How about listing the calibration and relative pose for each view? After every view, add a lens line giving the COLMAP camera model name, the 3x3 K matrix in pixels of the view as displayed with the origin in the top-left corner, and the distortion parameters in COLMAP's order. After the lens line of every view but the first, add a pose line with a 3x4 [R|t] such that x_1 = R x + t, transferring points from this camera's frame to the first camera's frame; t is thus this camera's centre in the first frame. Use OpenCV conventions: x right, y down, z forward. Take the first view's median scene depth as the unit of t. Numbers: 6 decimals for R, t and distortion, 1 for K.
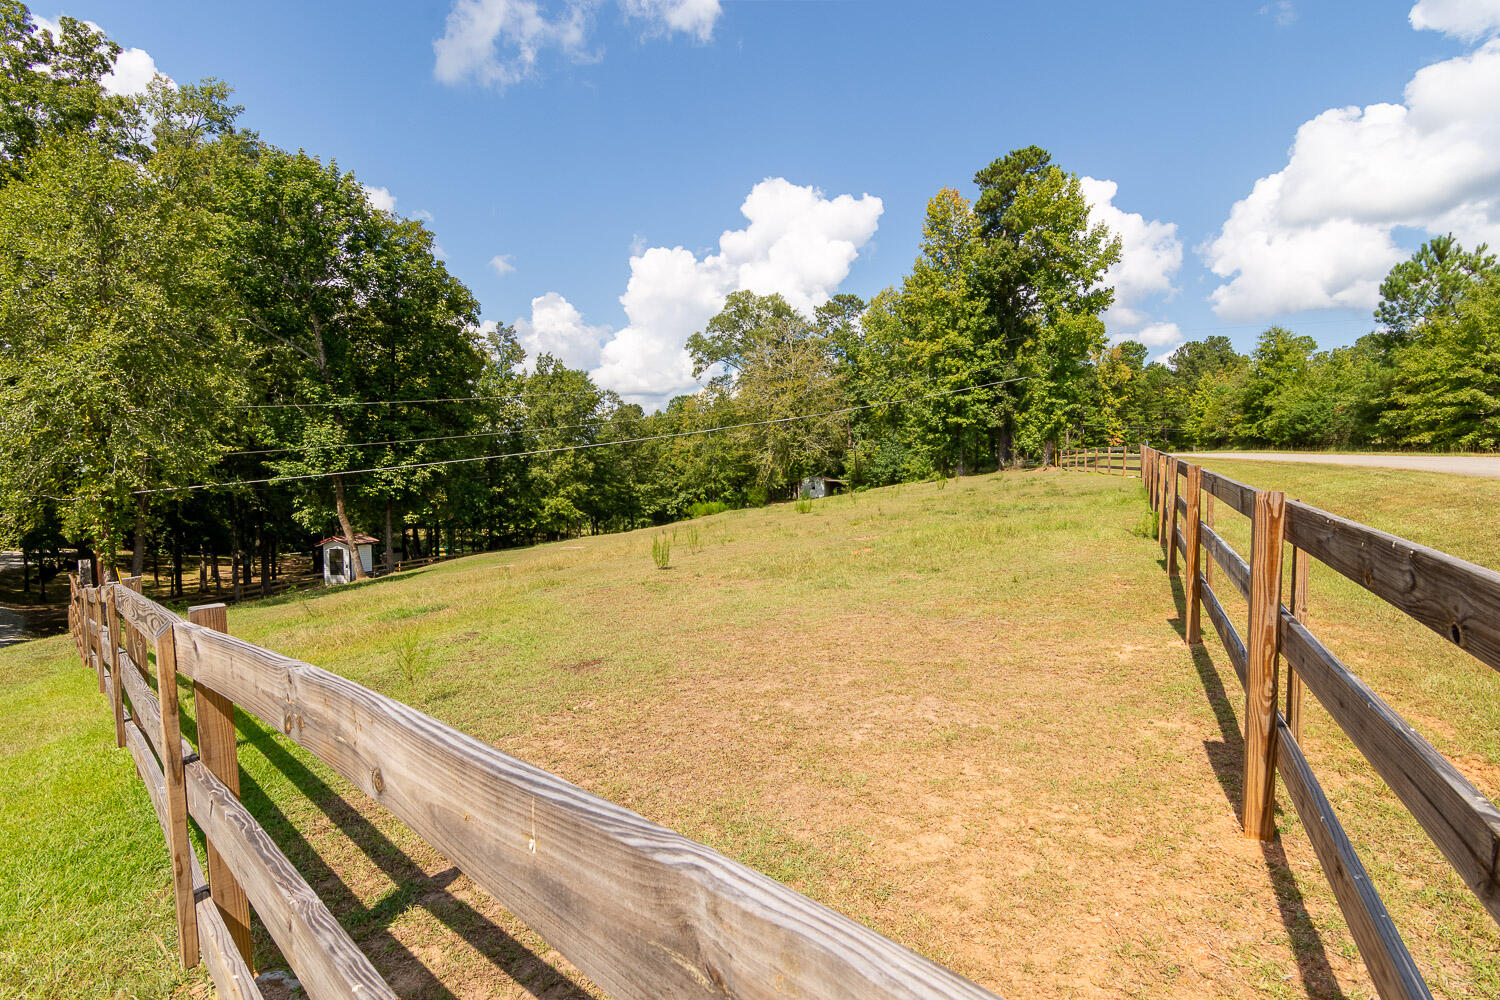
lens RADIAL K [[721.0, 0, 754.6], [0, 721.0, 505.5], [0, 0, 1]] dist [-0.009196, -0.002976]
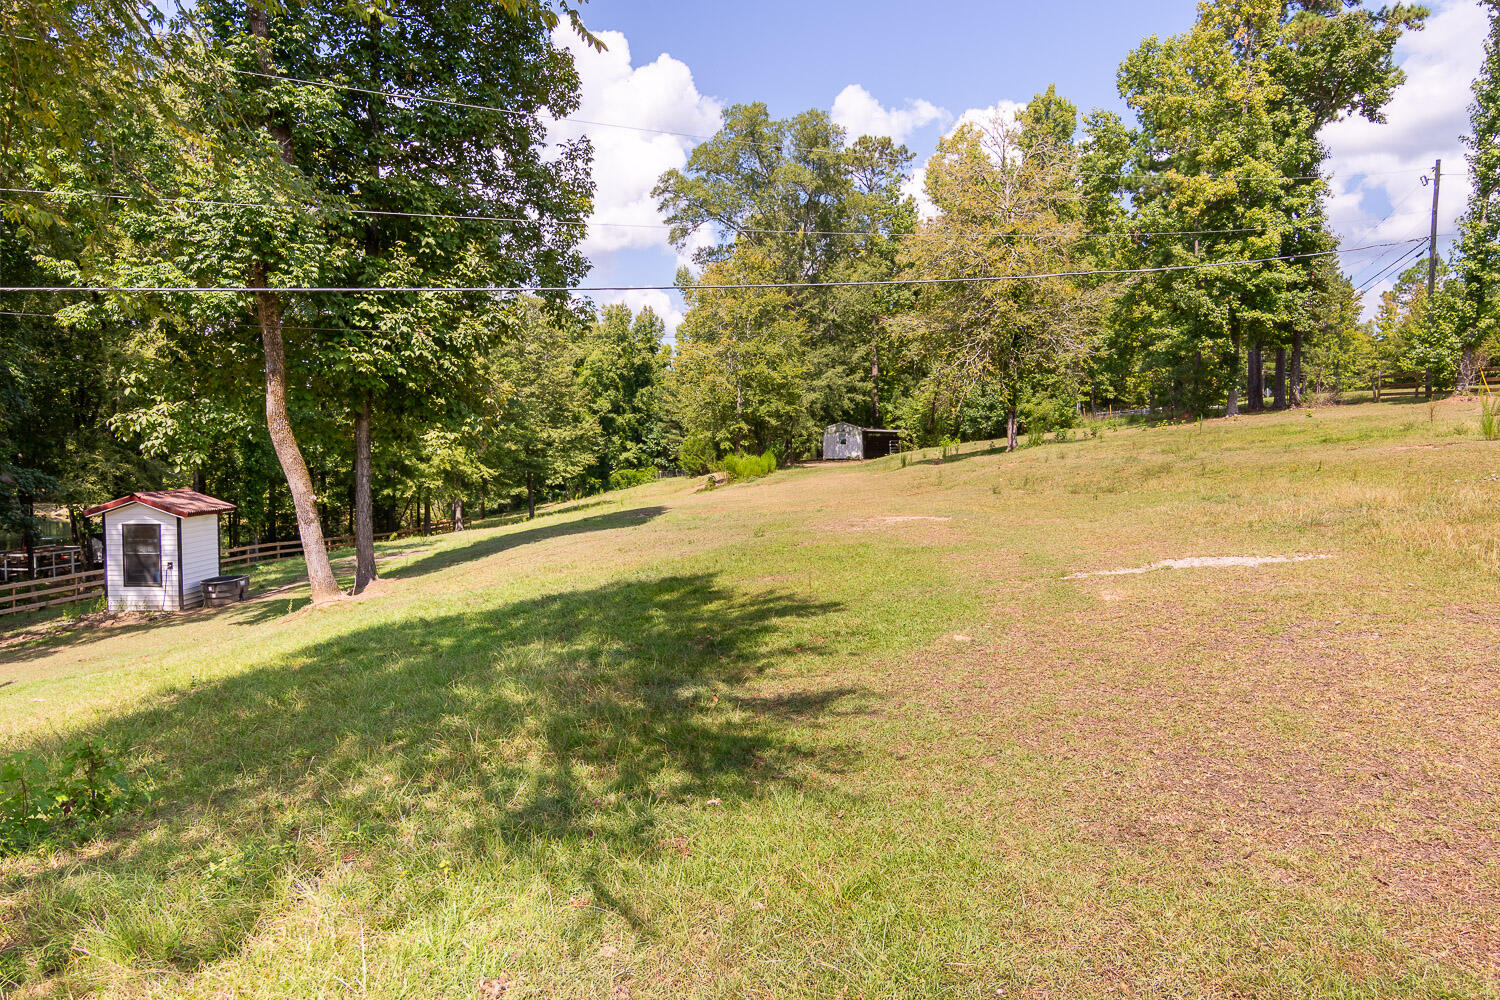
lens RADIAL K [[1010.9, 0, 744.7], [0, 1010.9, 498.7], [0, 0, 1]] dist [0.007758, 0.001582]
pose [[0.981755, 0.015678, 0.189501, -0.237184], [-0.018172, 0.999770, 0.011433, 0.022766], [-0.189279, -0.014668, 0.981814, 0.244726]]
